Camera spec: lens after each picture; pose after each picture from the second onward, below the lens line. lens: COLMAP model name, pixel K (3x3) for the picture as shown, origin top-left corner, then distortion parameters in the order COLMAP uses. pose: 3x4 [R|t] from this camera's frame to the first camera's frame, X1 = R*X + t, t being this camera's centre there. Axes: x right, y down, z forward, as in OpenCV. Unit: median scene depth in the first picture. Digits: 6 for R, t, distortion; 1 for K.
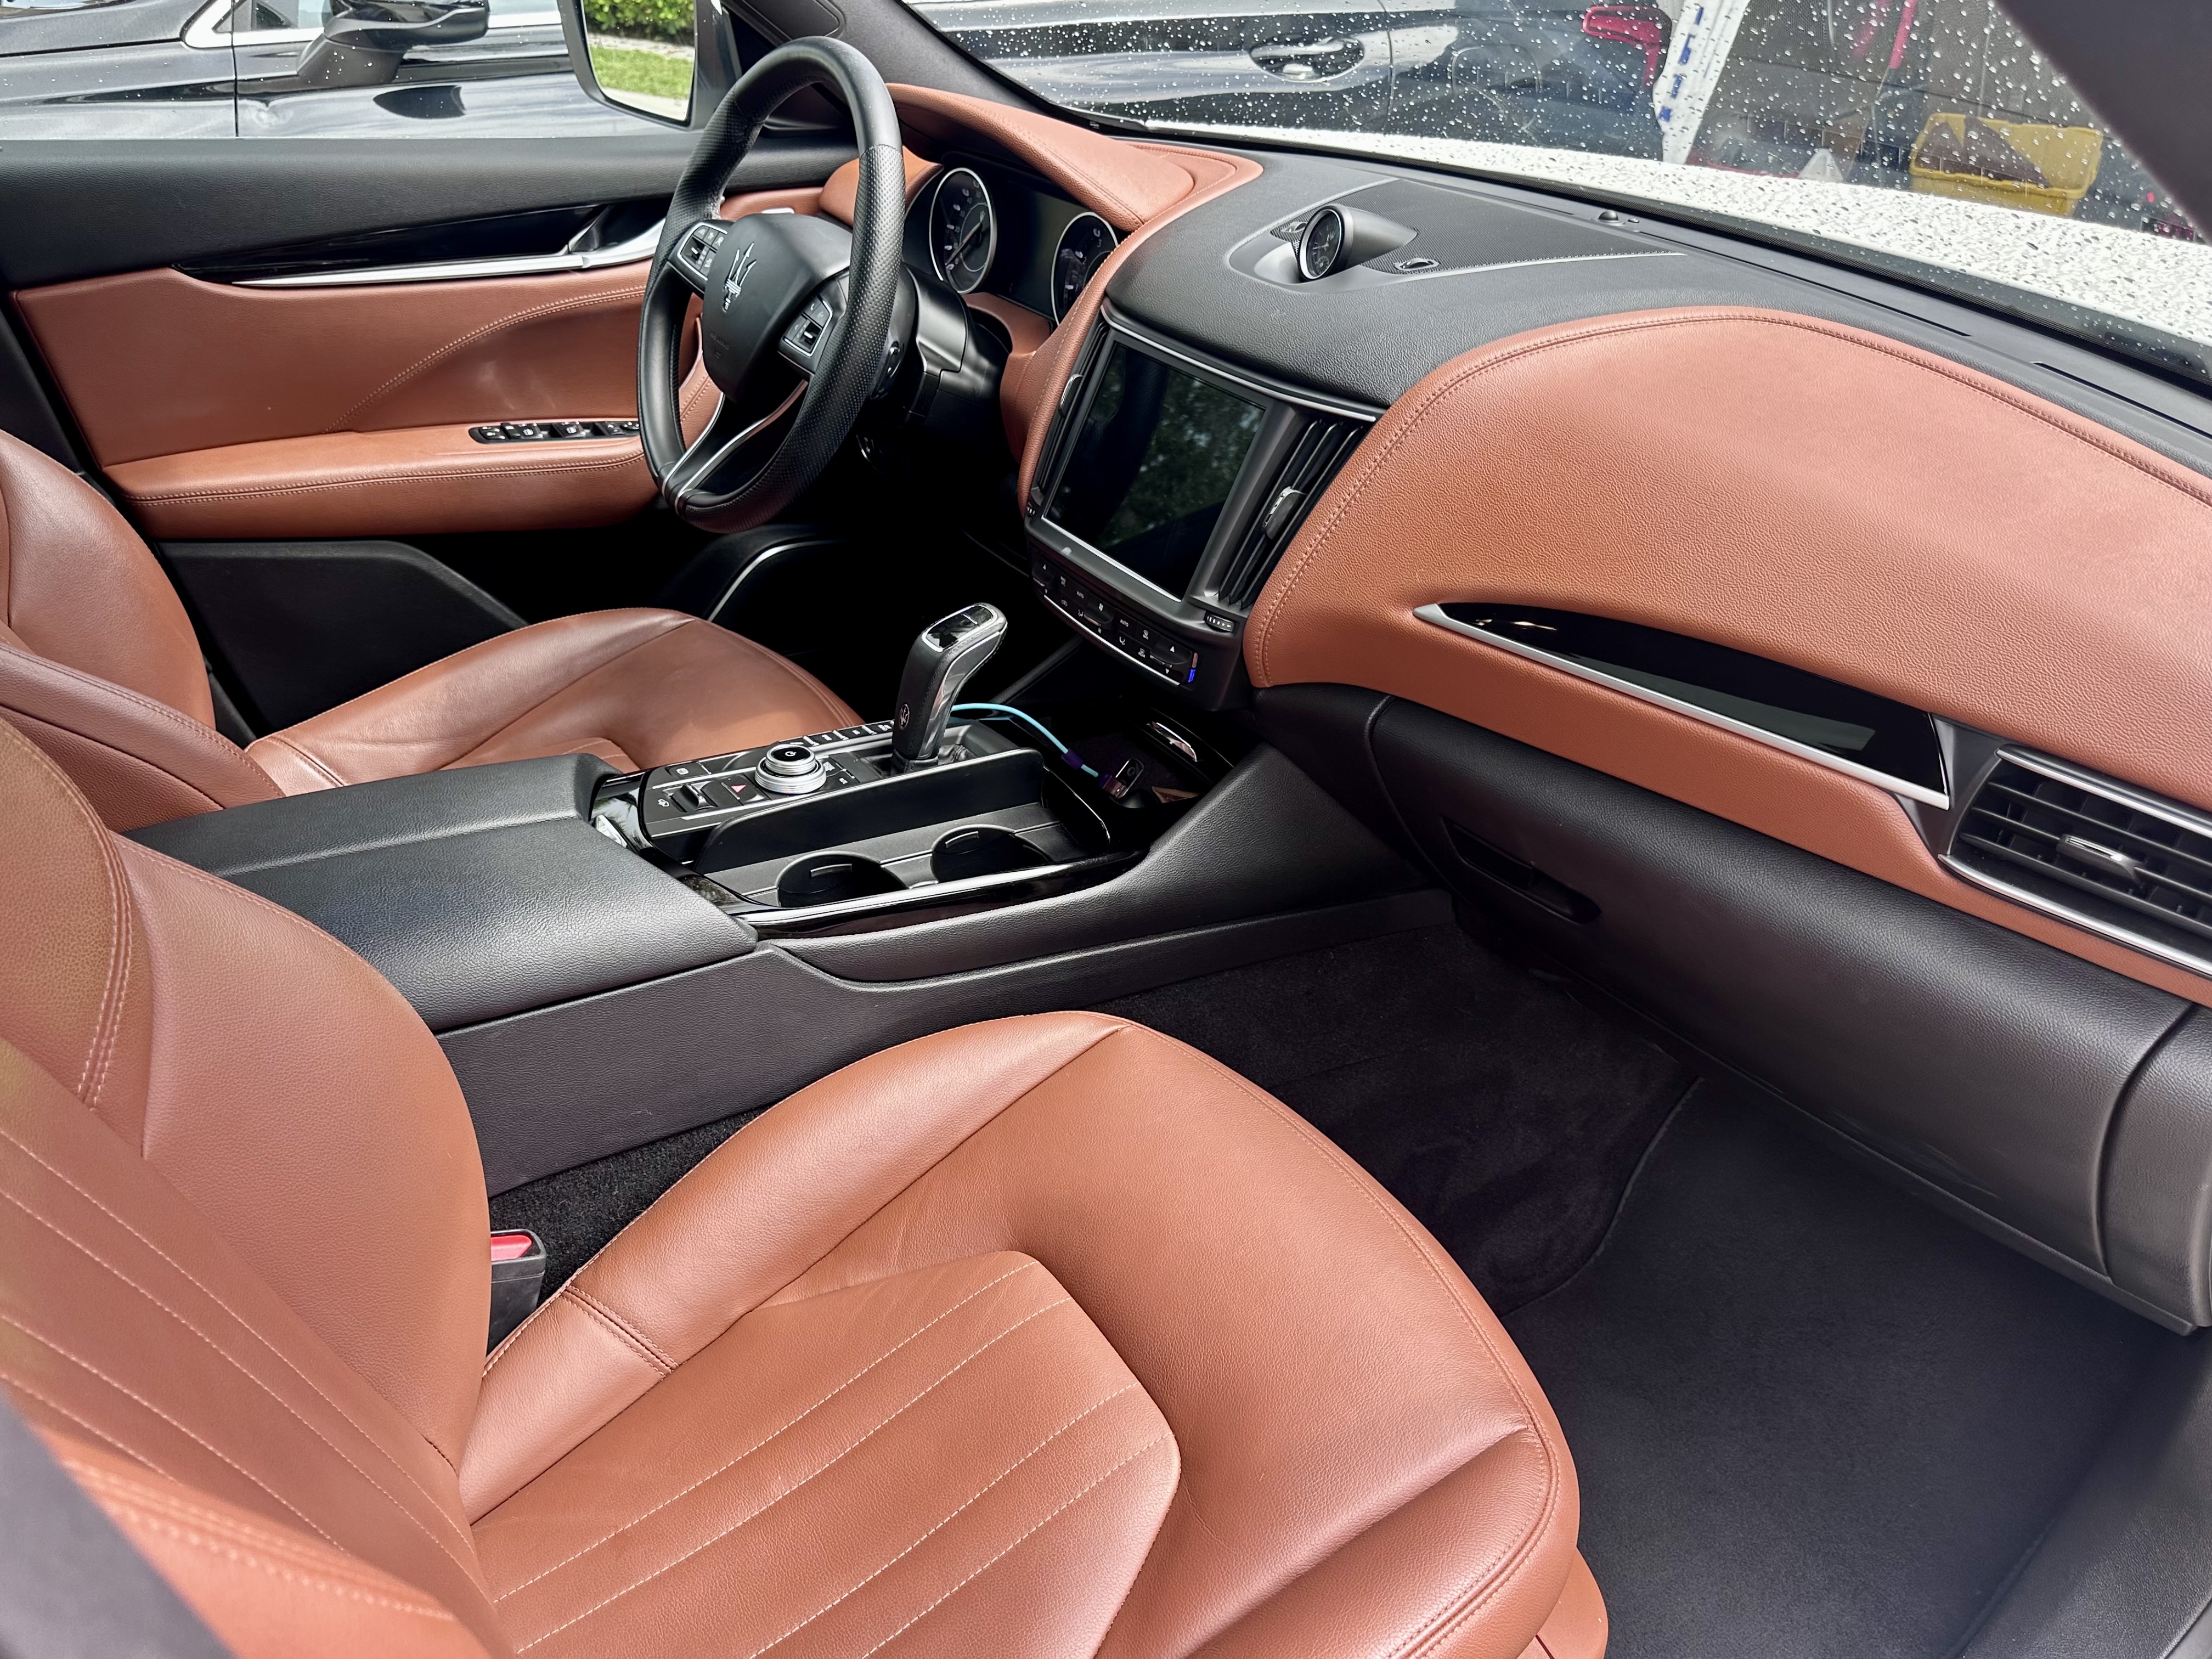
lens RADIAL K [[1633.4, 0, 1106.0], [0, 1633.4, 829.5], [0, 0, 1]] dist [0.123364, -0.165971]
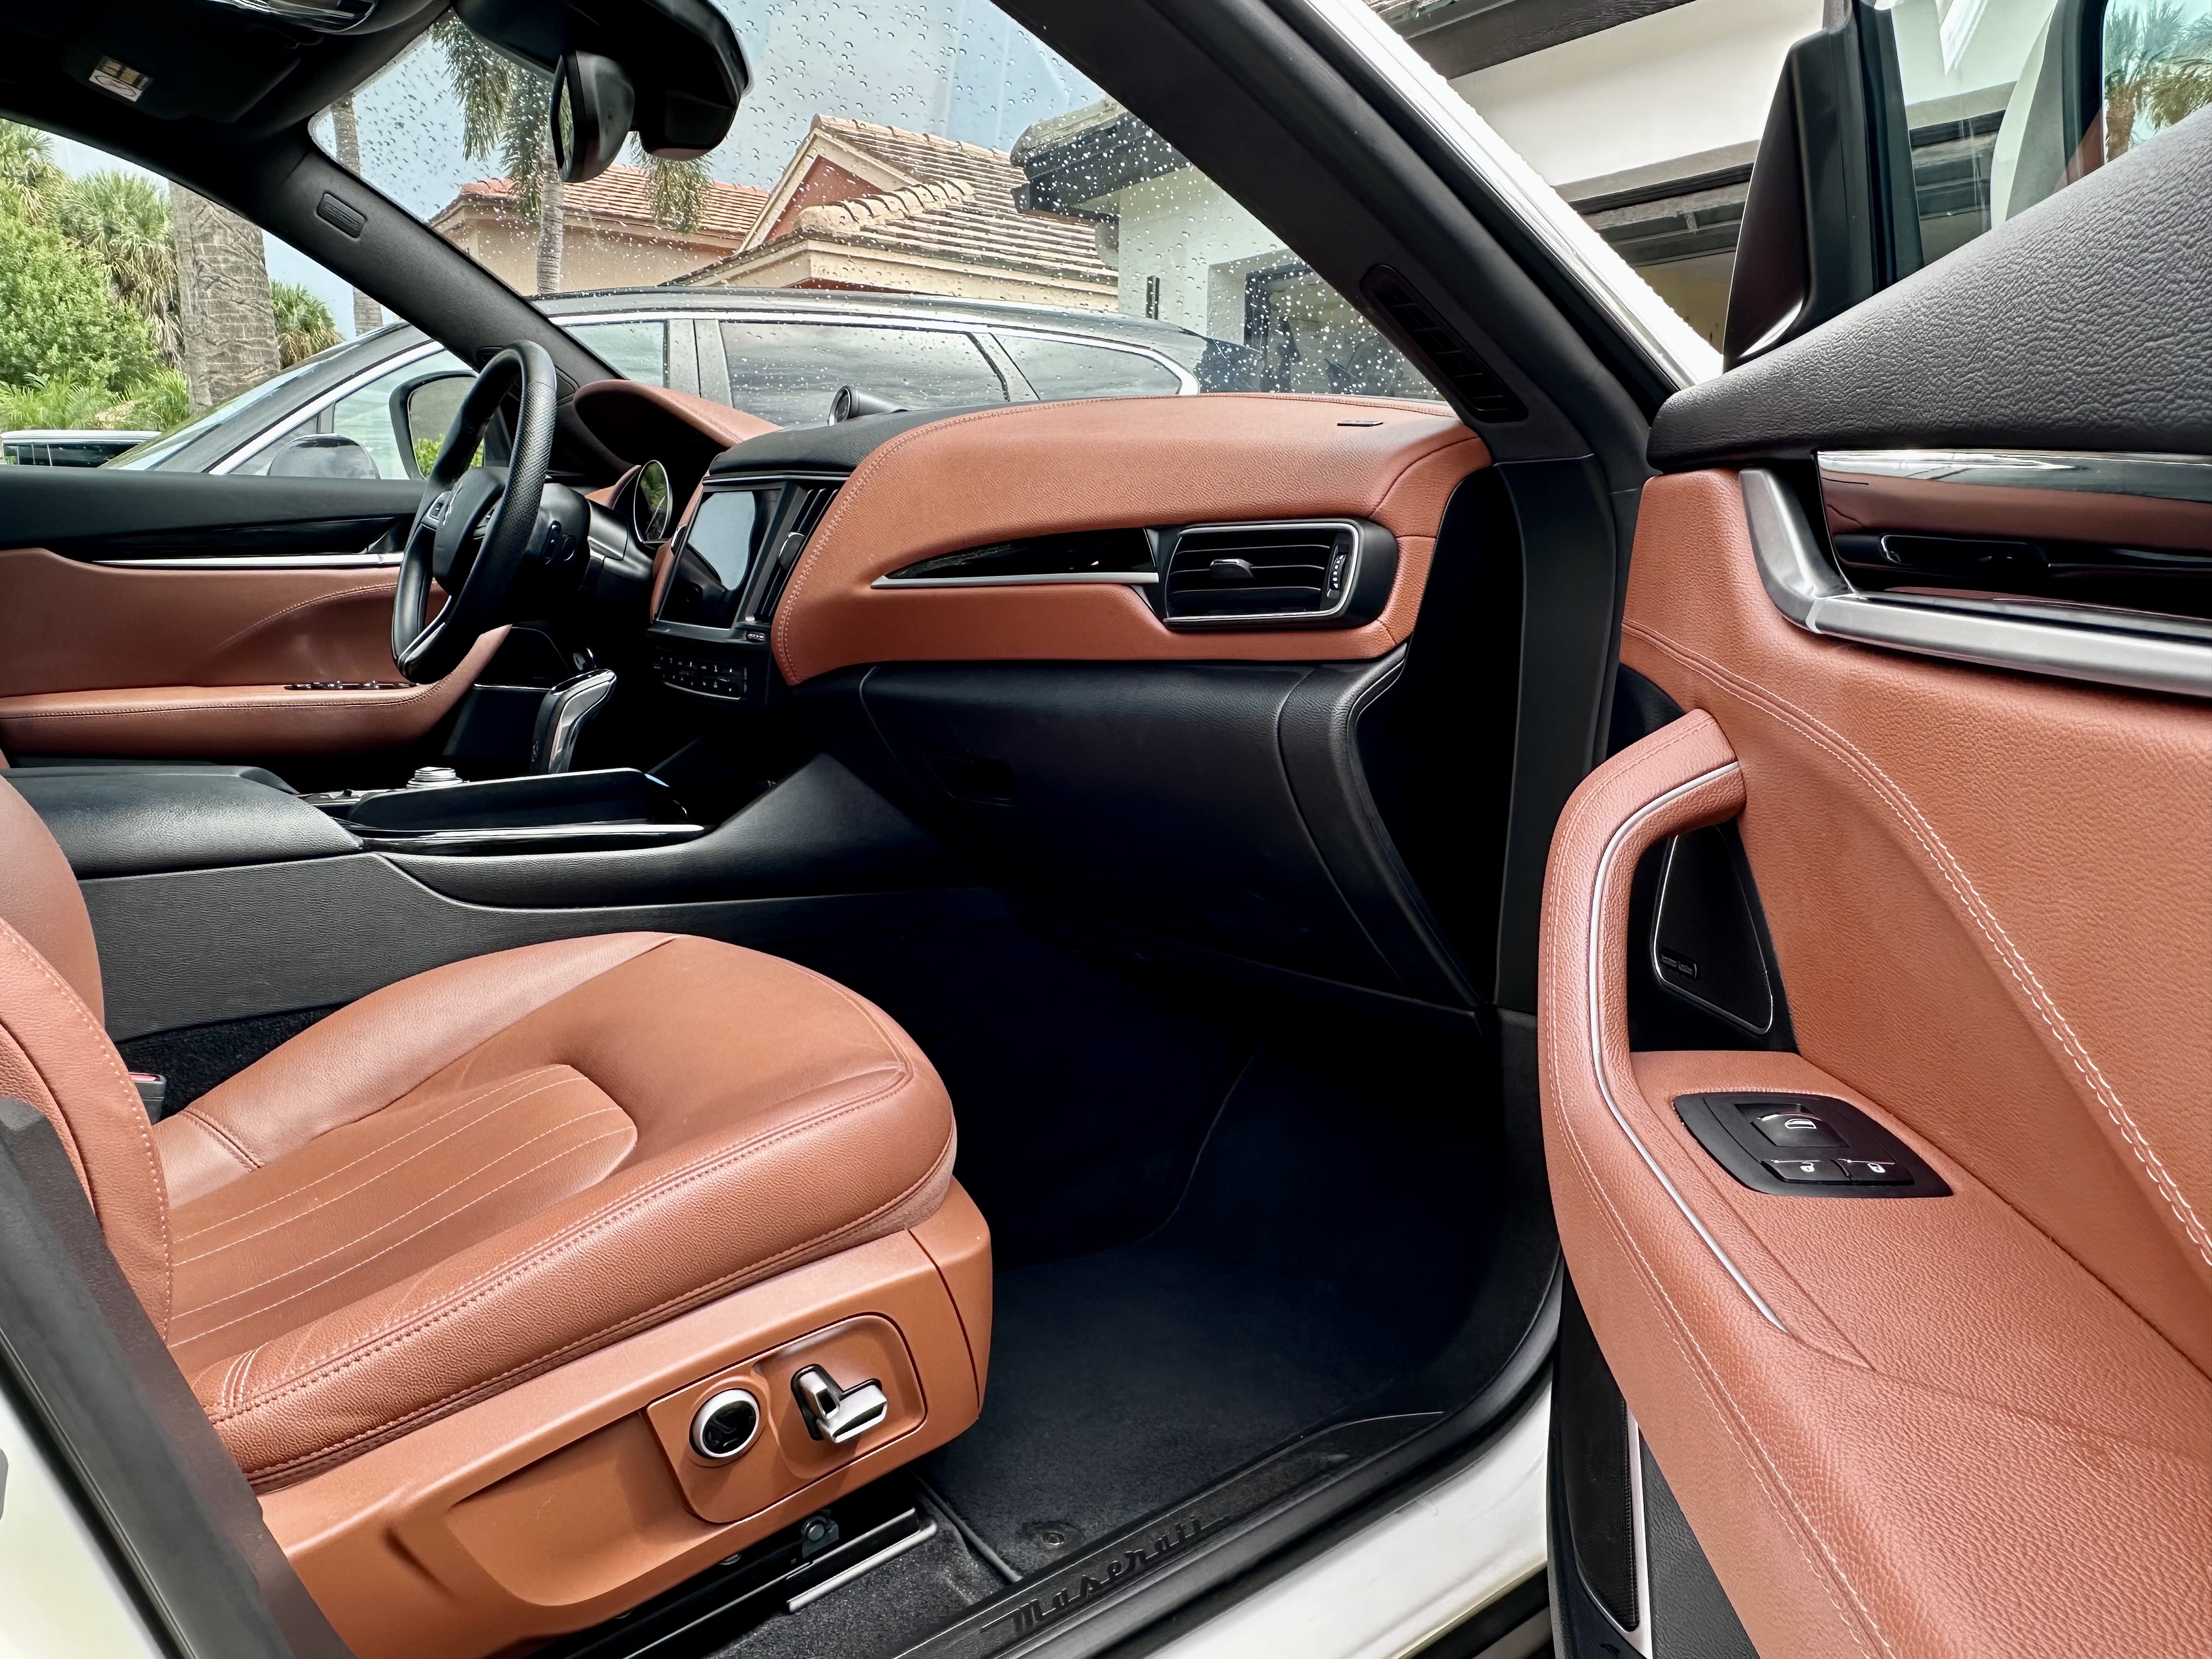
lens RADIAL K [[1521.7, 0, 1101.2], [0, 1521.7, 851.2], [0, 0, 1]] dist [-0.000386, 0.002407]
pose [[0.996089, -0.084947, 0.024322, 0.303870], [0.088256, 0.943062, -0.320696, 0.458569], [0.004305, 0.321588, 0.946870, -0.110240]]
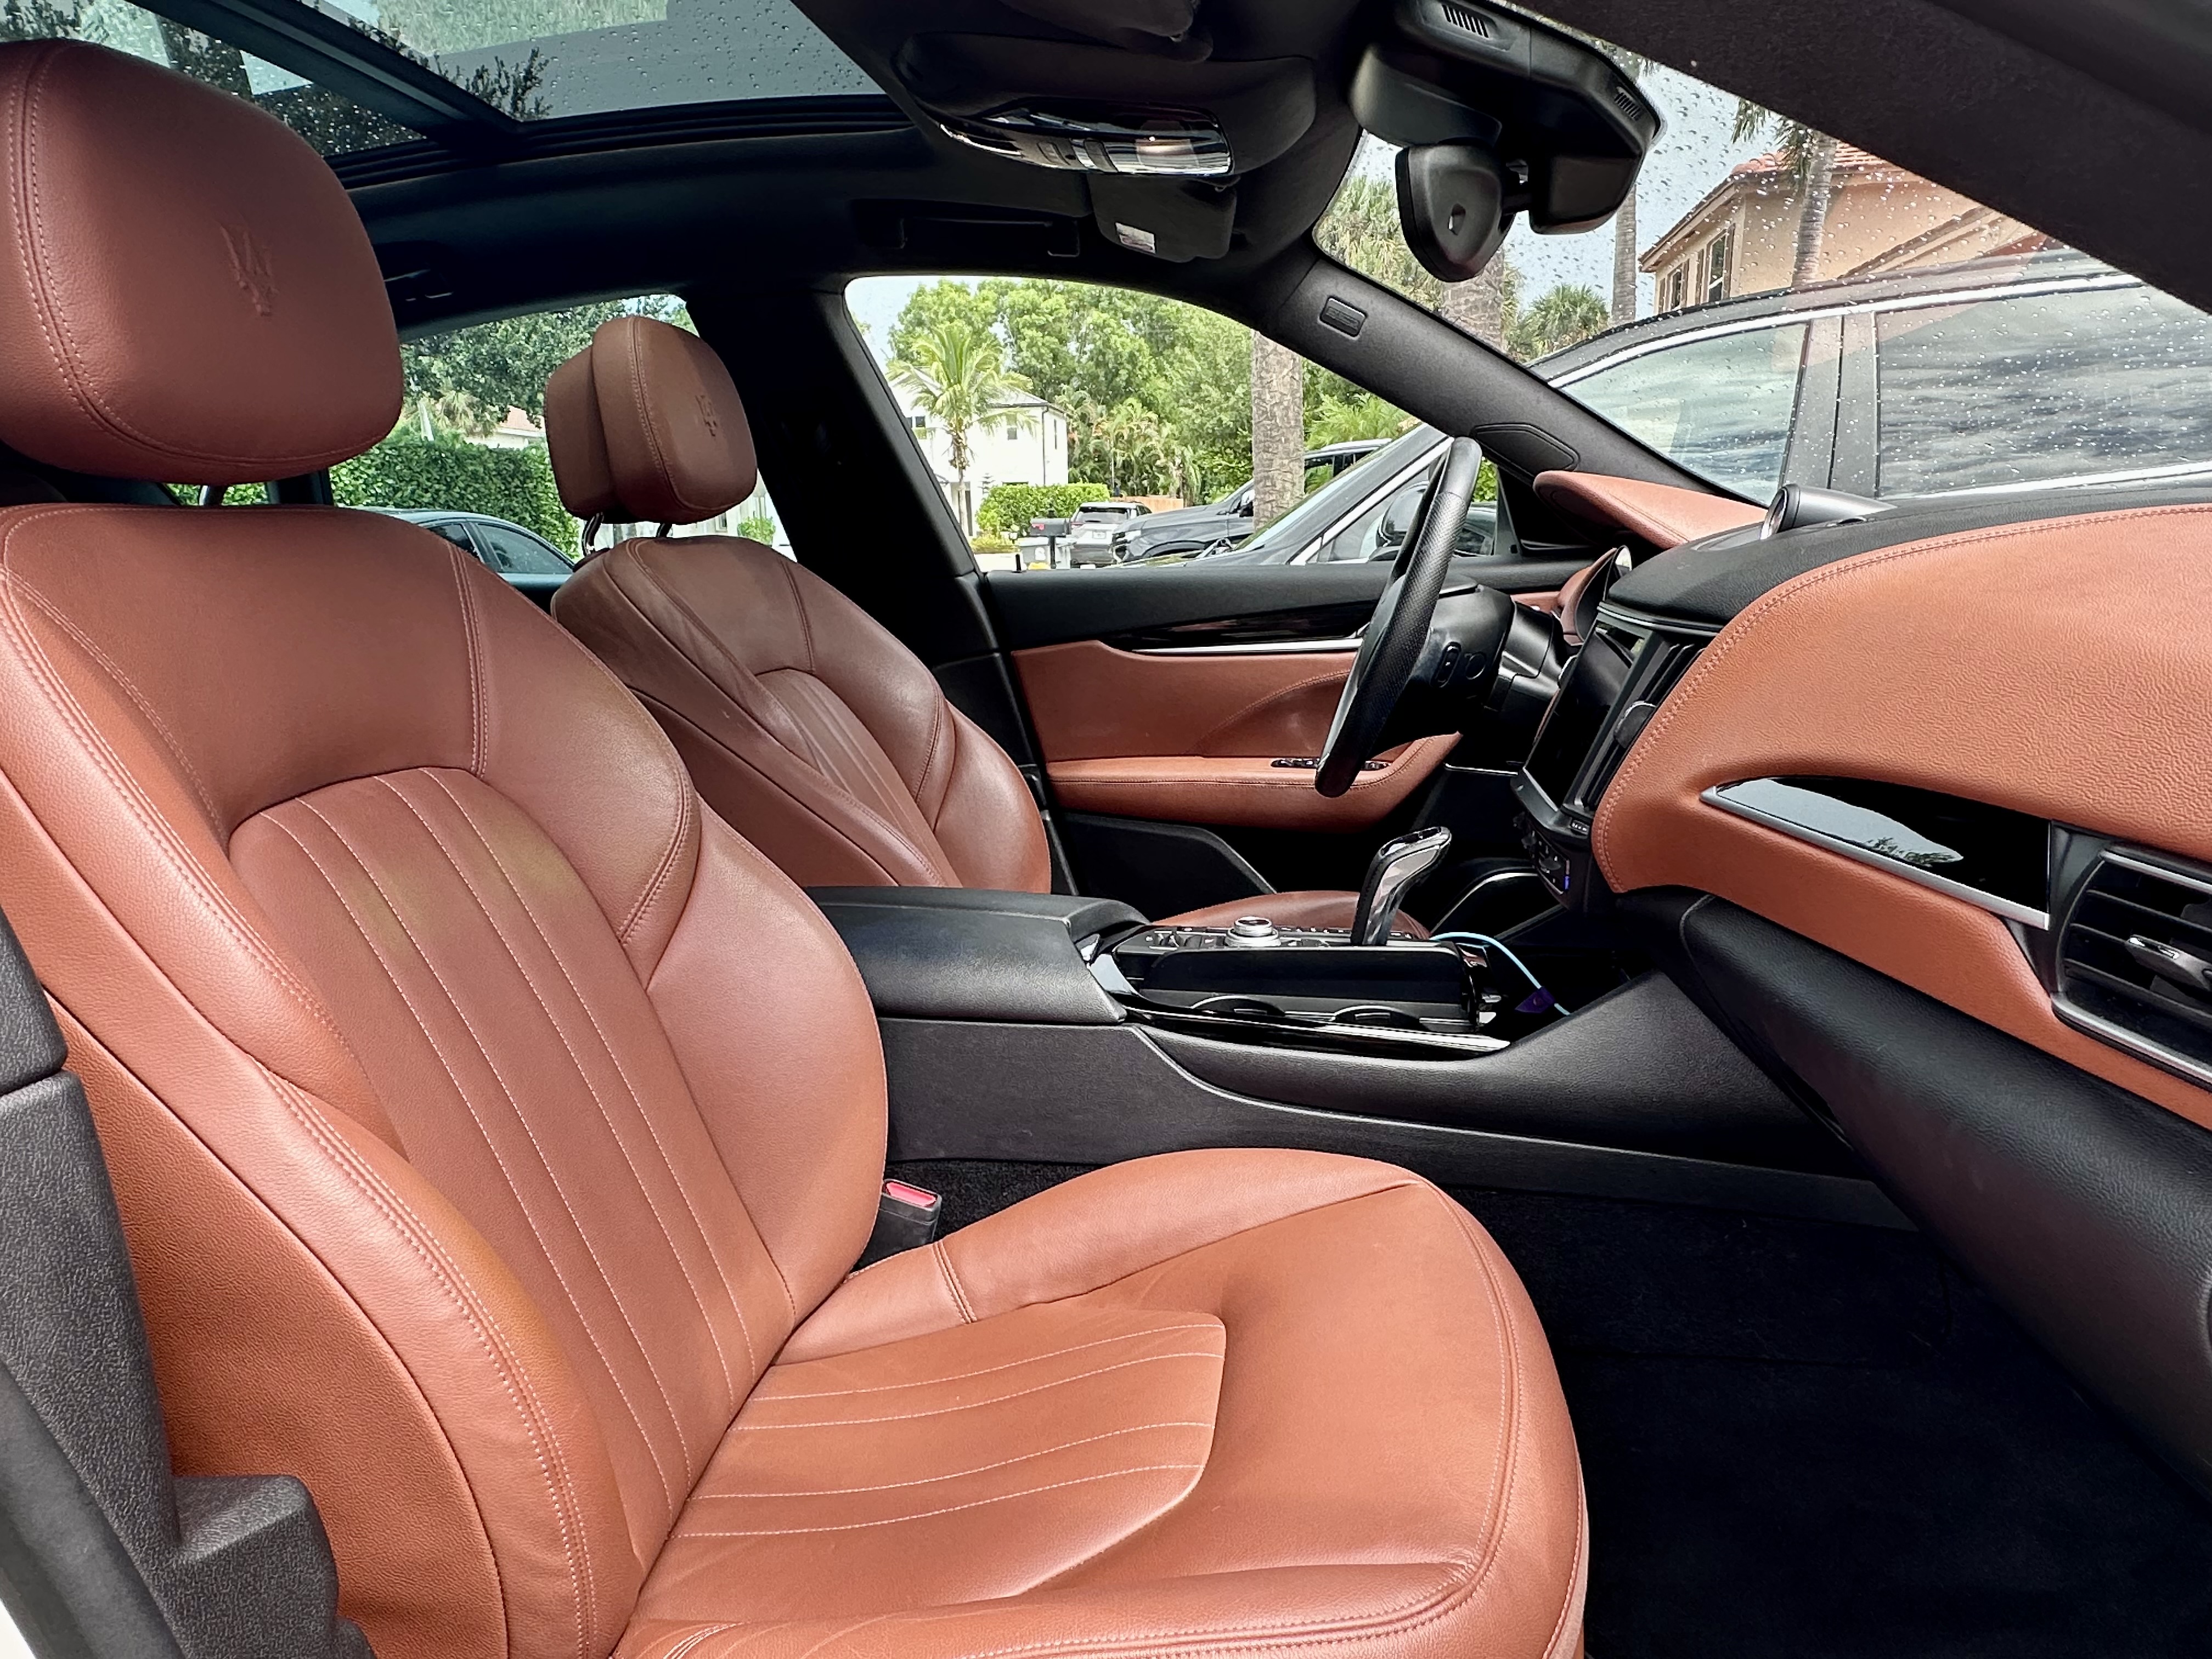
lens RADIAL K [[1398.3, 0, 1108.7], [0, 1398.3, 842.7], [0, 0, 1]] dist [0.000323, 0.001056]
pose [[0.722596, 0.048316, -0.689580, 0.479115], [-0.262522, 0.942000, -0.209090, 0.155056], [0.639481, 0.332118, 0.693370, 0.173930]]
